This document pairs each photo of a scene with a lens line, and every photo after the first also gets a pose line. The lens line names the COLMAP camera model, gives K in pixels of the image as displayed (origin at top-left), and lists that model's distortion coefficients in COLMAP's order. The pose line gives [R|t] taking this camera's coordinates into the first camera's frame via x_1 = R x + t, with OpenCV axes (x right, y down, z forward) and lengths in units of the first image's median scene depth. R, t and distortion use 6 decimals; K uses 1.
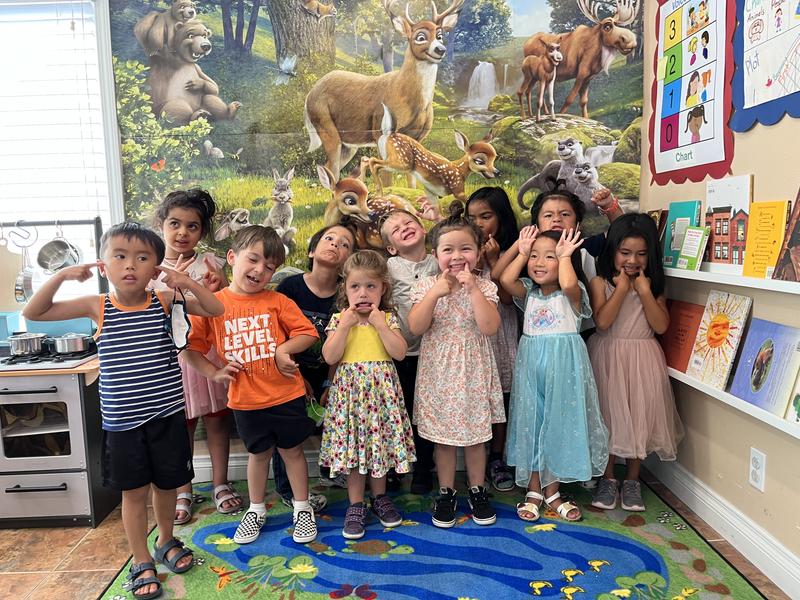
lens RADIAL K [[611.6, 0, 399.5], [0, 611.6, 299.1], [0, 0, 1]] dist [-0.001011, -0.000307]
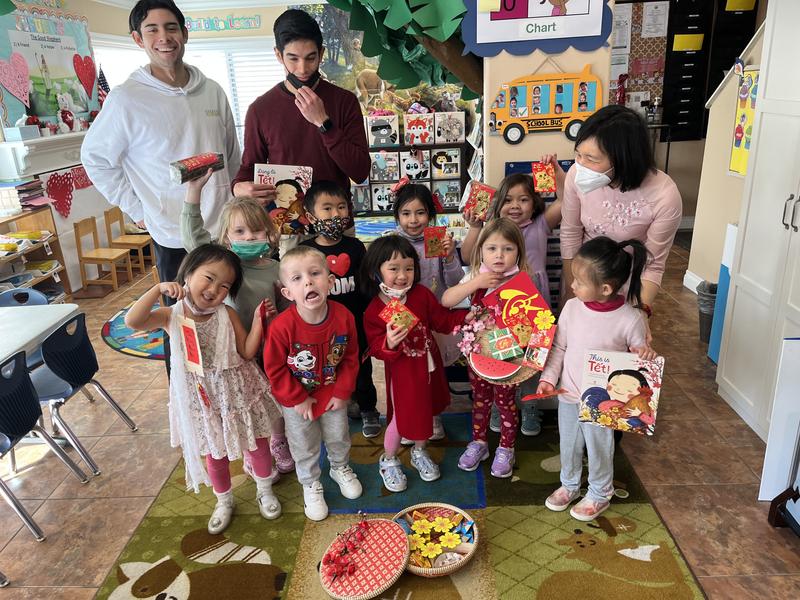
lens RADIAL K [[611.6, 0, 401.3], [0, 611.6, 299.2], [0, 0, 1]] dist [-0.001011, -0.000307]
pose [[0.998900, 0.005344, -0.046578, 0.212296], [0.005643, 0.972558, 0.232593, 0.026086], [0.046543, -0.232600, 0.971458, -2.133807]]
